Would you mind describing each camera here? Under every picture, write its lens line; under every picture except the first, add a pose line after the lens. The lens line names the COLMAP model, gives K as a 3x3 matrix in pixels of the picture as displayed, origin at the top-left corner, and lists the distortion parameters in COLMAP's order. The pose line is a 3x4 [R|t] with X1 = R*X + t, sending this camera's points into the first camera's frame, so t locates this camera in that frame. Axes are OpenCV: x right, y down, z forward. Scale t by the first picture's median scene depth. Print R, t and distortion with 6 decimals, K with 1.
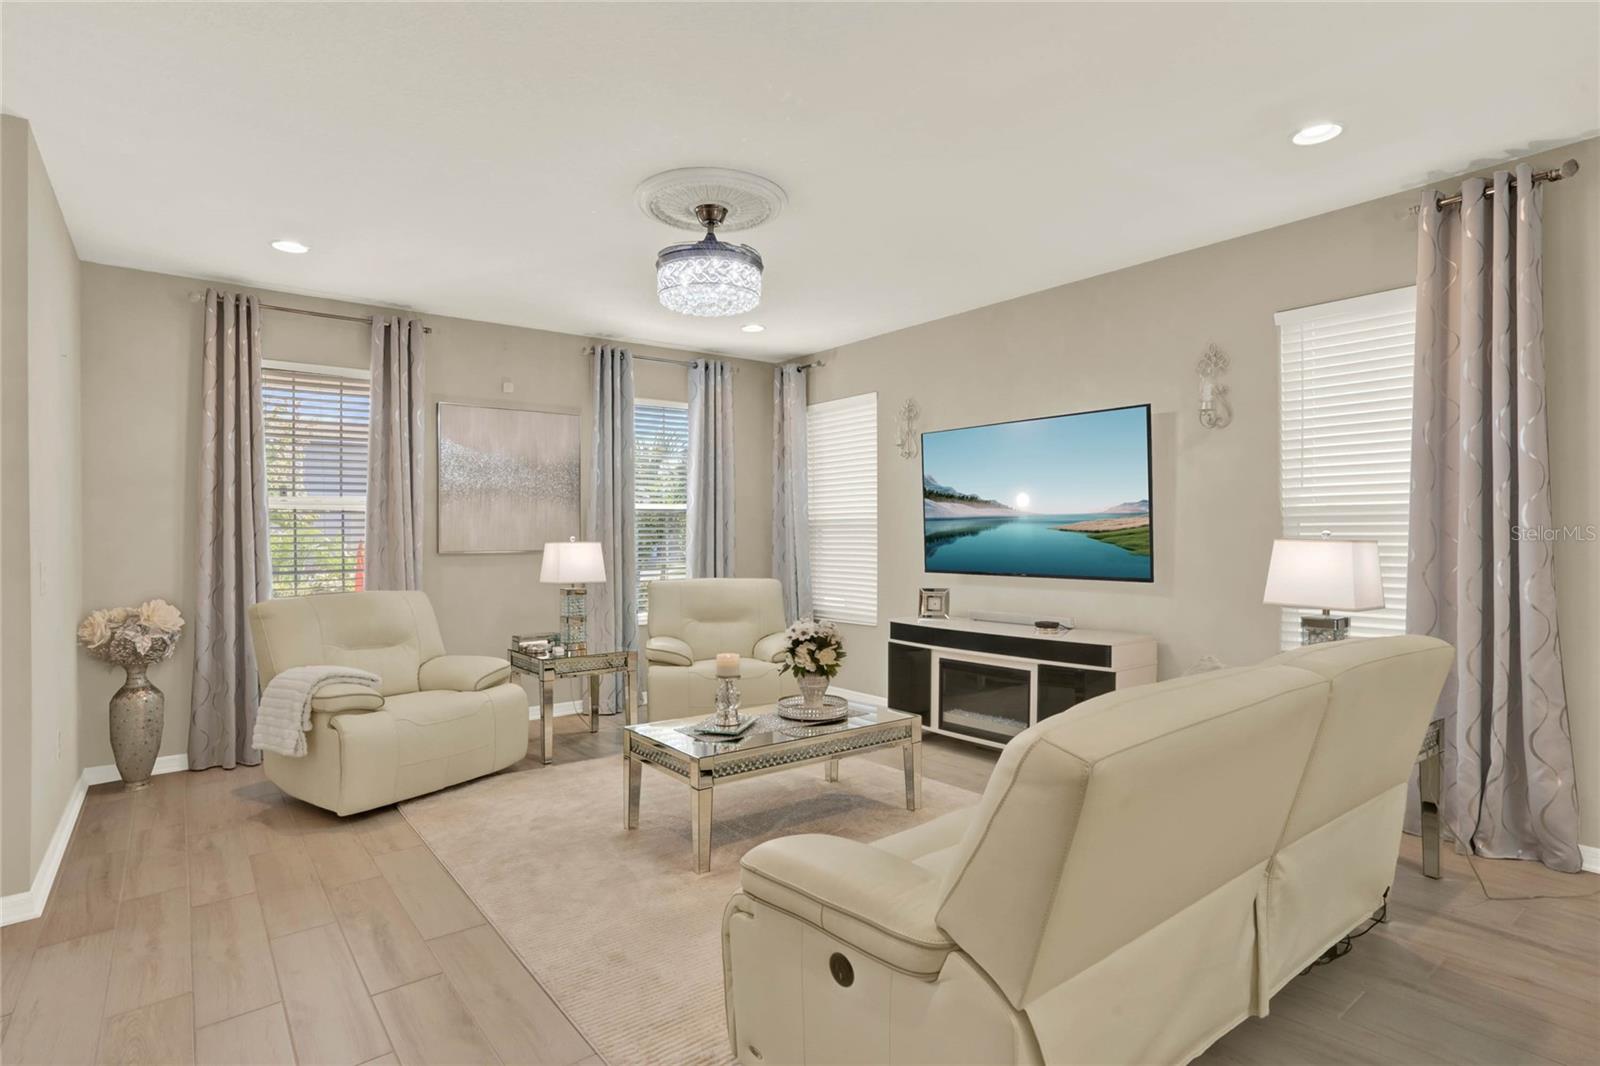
lens RADIAL K [[829.0, 0, 795.5], [0, 829.0, 529.7], [0, 0, 1]] dist [-0.063075, 0.034738]
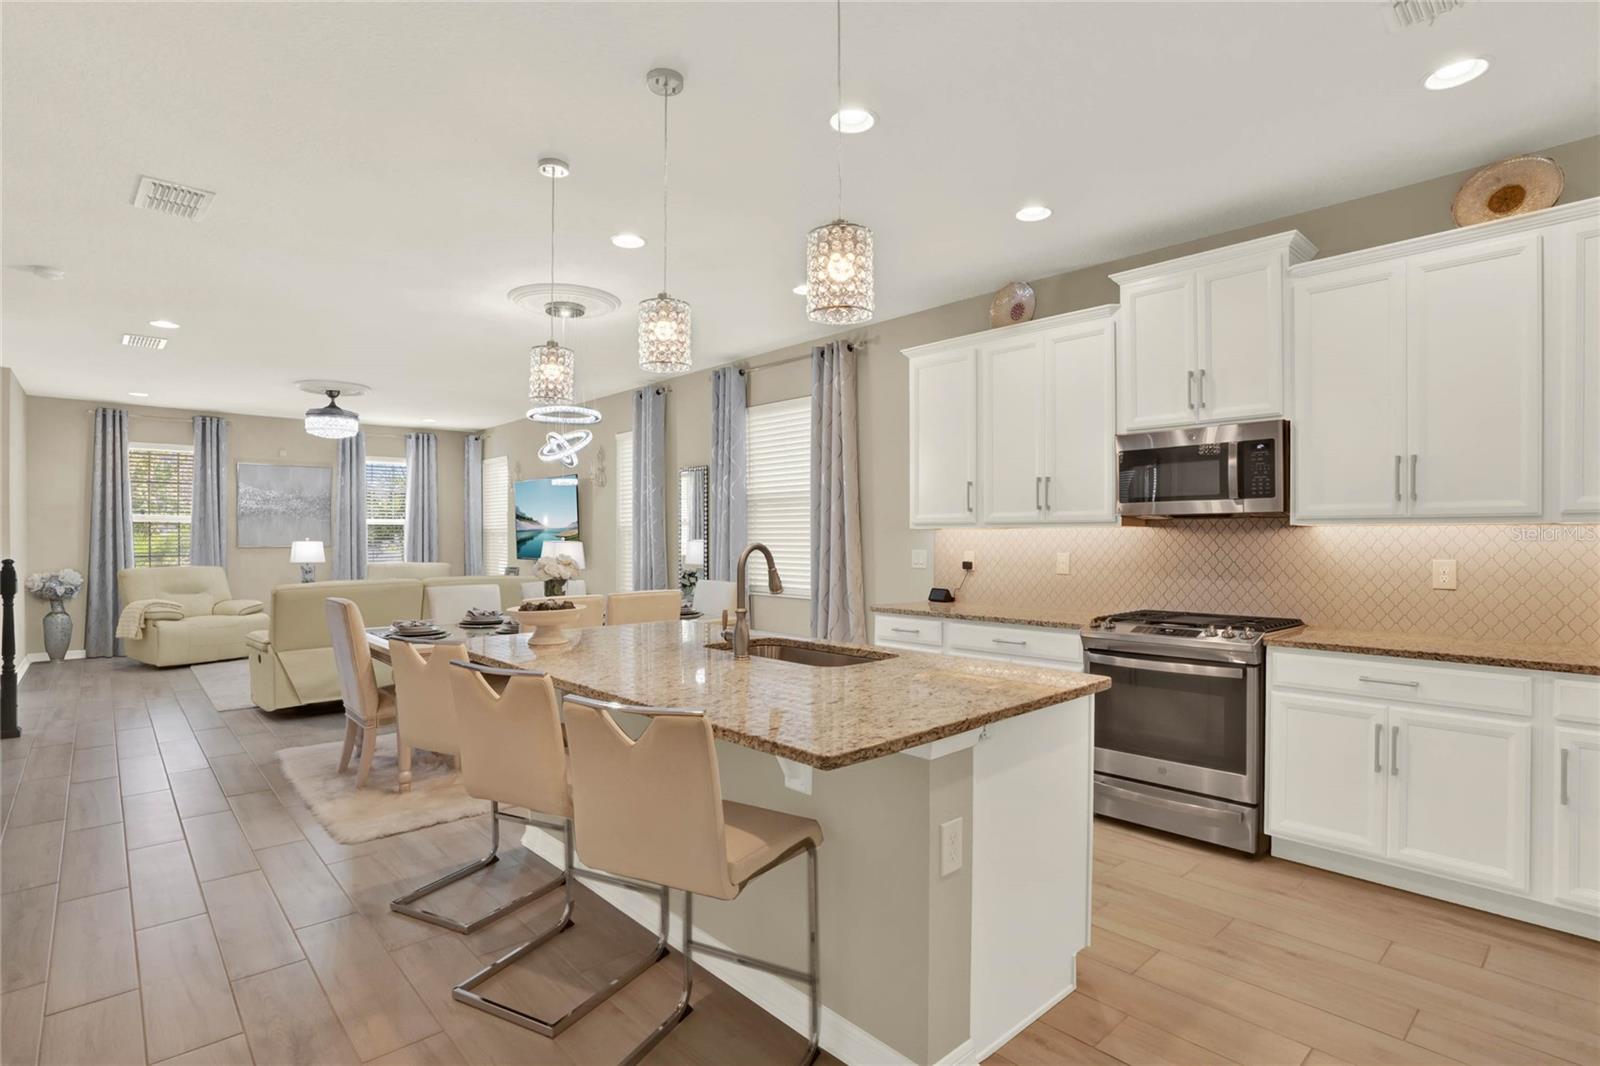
lens RADIAL K [[808.3, 0, 798.3], [0, 808.3, 536.2], [0, 0, 1]] dist [-0.060153, 0.032265]
pose [[0.997094, 0.009301, 0.075613, 0.739612], [-0.009989, 0.999912, 0.008726, -0.024056], [-0.075525, -0.009456, 0.997099, -0.920657]]
